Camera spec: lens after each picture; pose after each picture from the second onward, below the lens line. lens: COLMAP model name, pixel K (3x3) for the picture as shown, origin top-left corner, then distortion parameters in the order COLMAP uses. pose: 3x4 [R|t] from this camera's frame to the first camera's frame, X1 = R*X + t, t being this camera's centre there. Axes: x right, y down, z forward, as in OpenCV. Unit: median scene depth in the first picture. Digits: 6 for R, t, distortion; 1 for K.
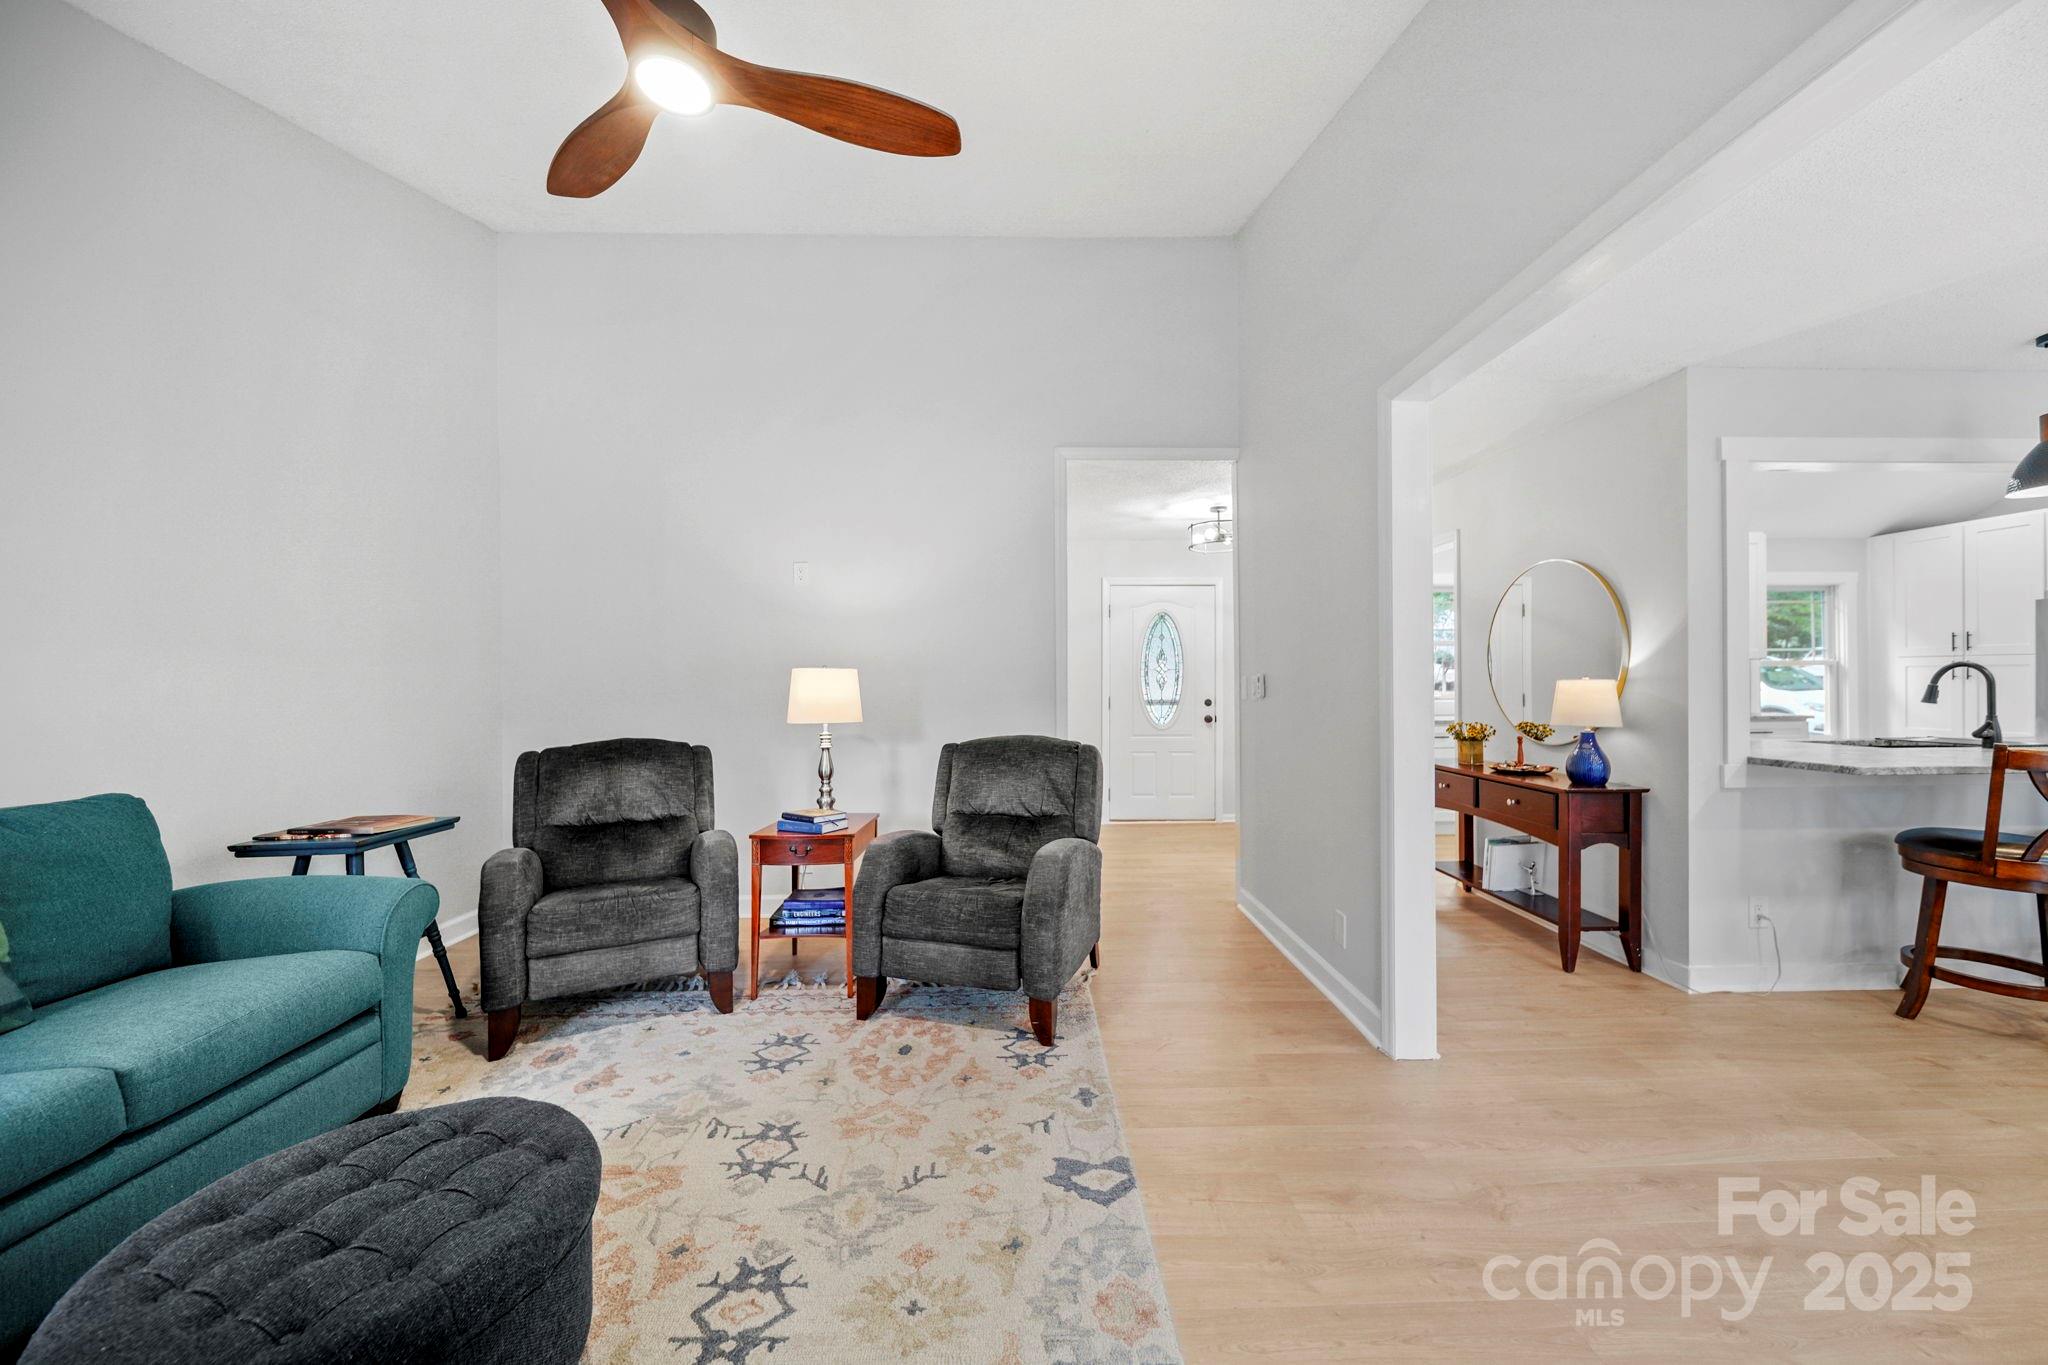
lens RADIAL K [[727.3, 0, 1031.0], [0, 727.3, 683.8], [0, 0, 1]] dist [0.000030, -0.000240]
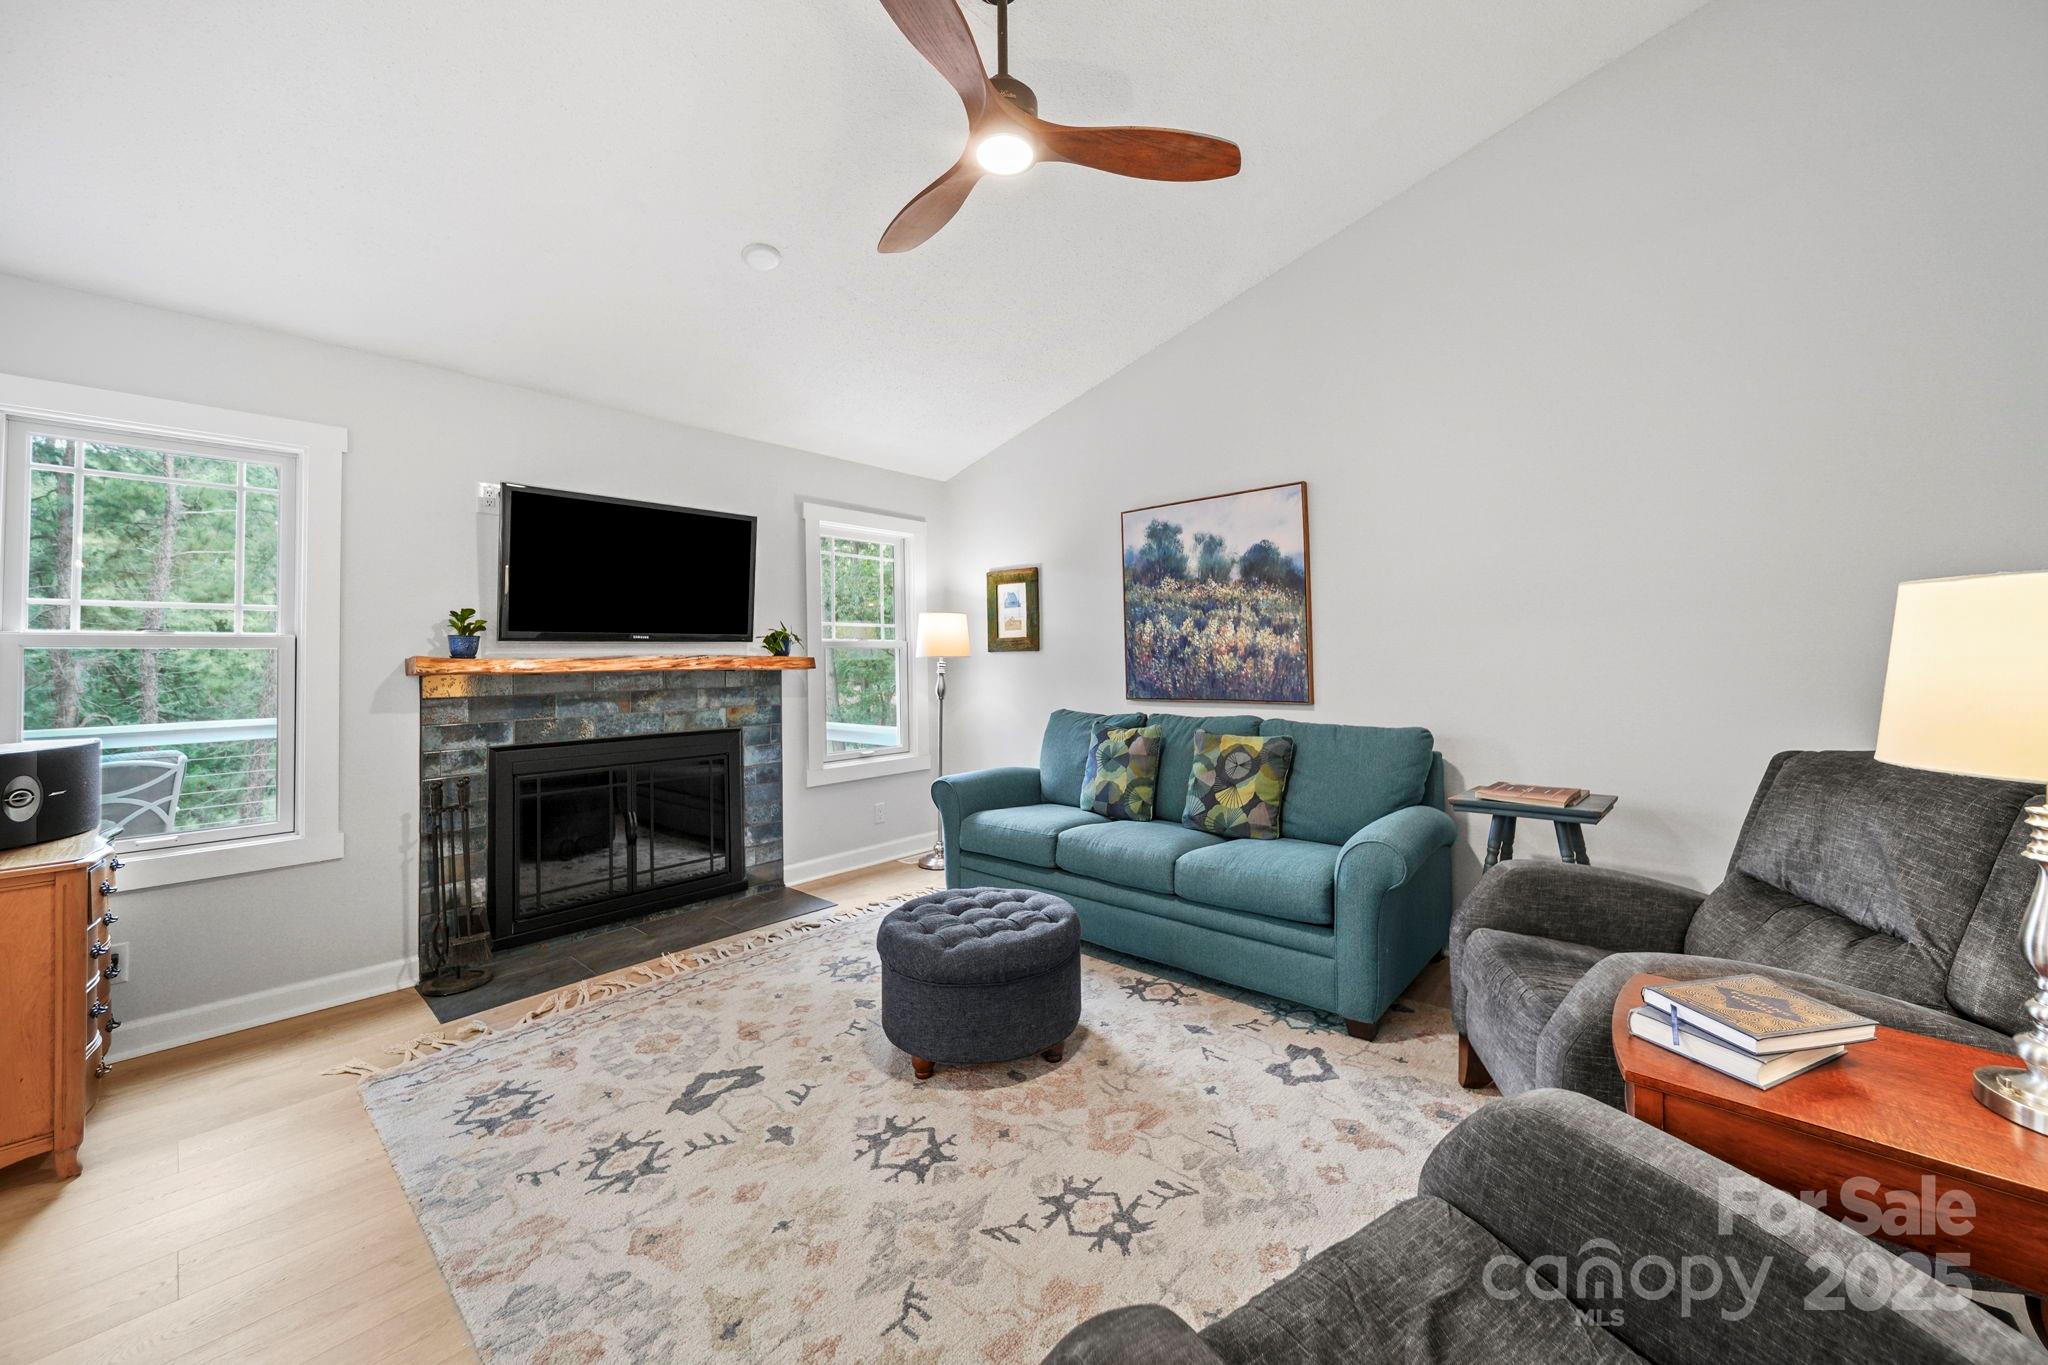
lens RADIAL K [[751.3, 0, 1049.7], [0, 751.3, 639.1], [0, 0, 1]] dist [-0.000101, -0.000085]
pose [[-0.666311, -0.006402, -0.745647, 0.250137], [0.021726, 0.999372, -0.027995, 0.004586], [0.745357, -0.034853, -0.665753, 1.228565]]
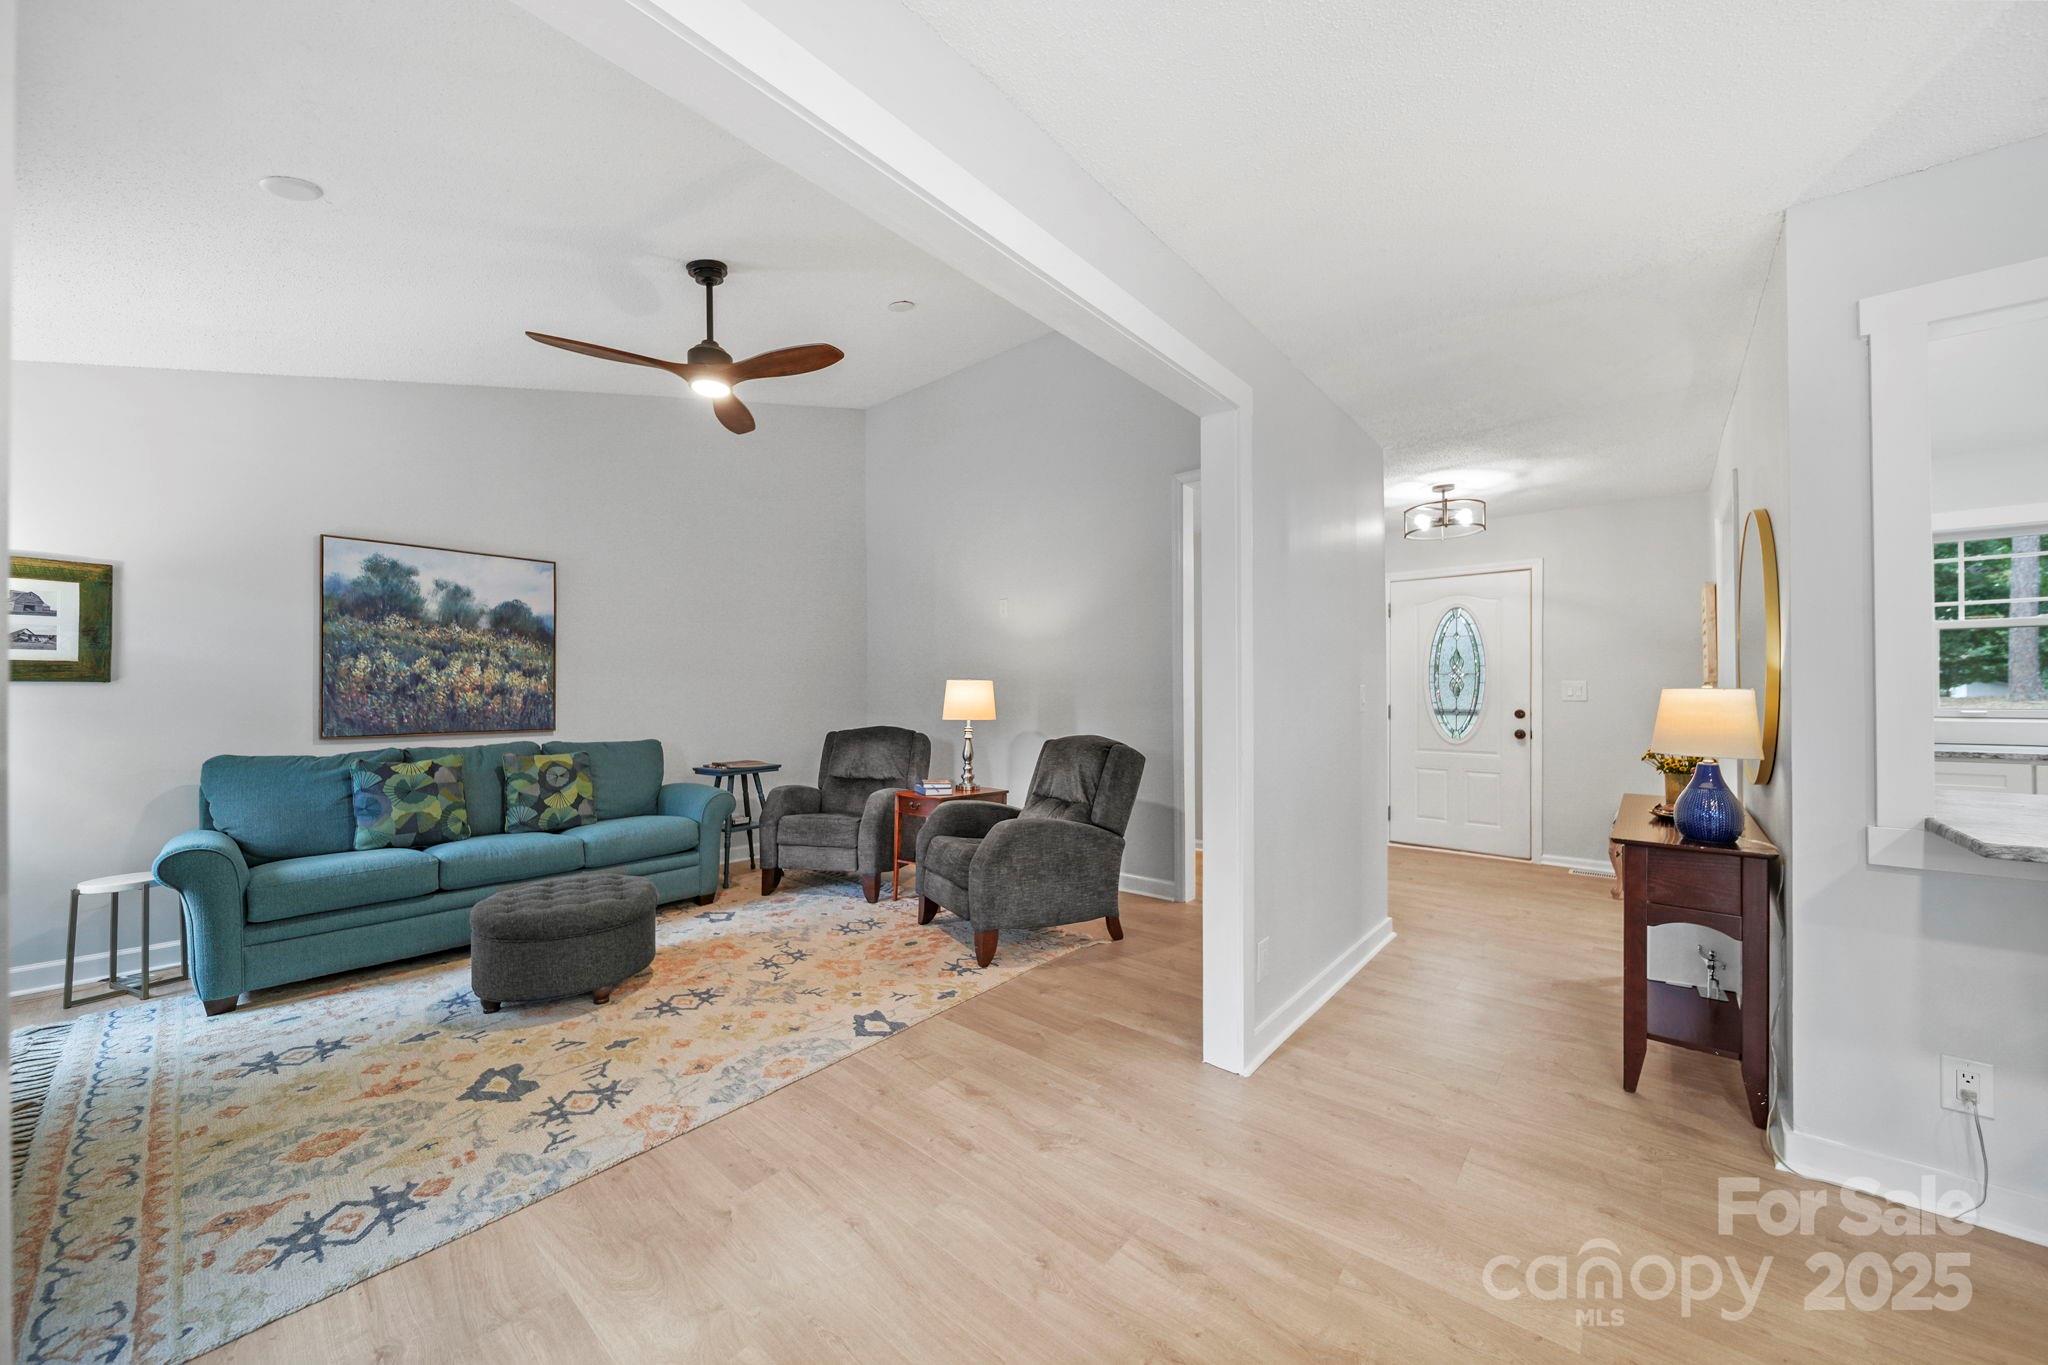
lens RADIAL K [[727.3, 0, 1031.0], [0, 727.3, 683.8], [0, 0, 1]] dist [0.000030, -0.000240]
pose [[0.745626, -0.004588, -0.666348, 0.980890], [0.000156, 0.999977, -0.006710, -0.006574], [0.666364, 0.004899, 0.745610, 0.073162]]
